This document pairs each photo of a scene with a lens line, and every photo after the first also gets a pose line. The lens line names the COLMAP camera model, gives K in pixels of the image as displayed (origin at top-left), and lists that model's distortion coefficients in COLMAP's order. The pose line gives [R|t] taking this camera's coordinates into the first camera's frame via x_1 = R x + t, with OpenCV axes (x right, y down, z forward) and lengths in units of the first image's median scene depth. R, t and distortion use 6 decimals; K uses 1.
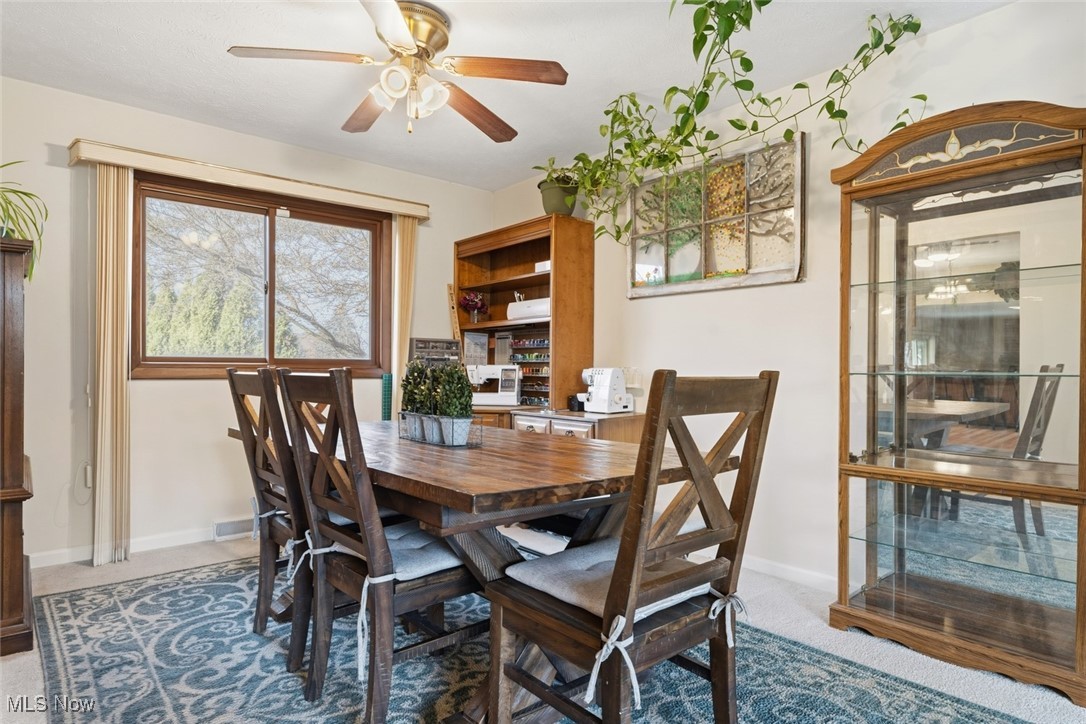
lens RADIAL K [[612.4, 0, 541.0], [0, 612.4, 367.6], [0, 0, 1]] dist [0.002820, 0.000596]
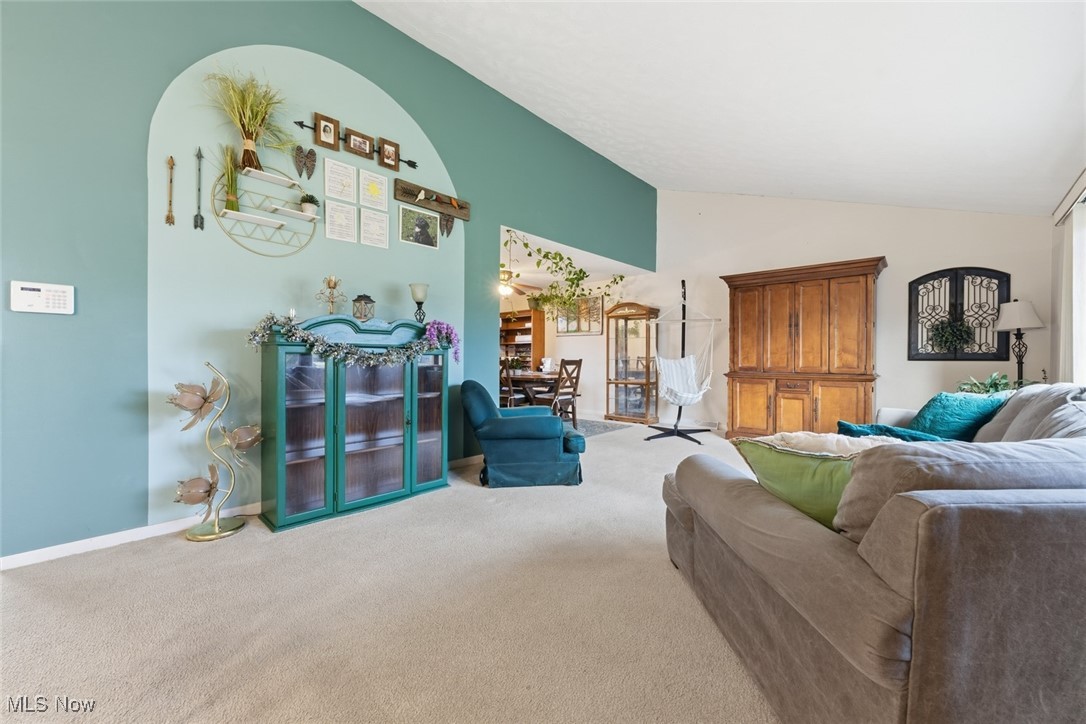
lens RADIAL K [[436.9, 0, 543.0], [0, 436.9, 362.0], [0, 0, 1]] dist [-0.001676, -0.000037]
pose [[0.992442, -0.000449, 0.122710, -0.206065], [-0.000831, 0.999946, 0.010380, -0.001852], [-0.122708, -0.010403, 0.992388, -1.272563]]
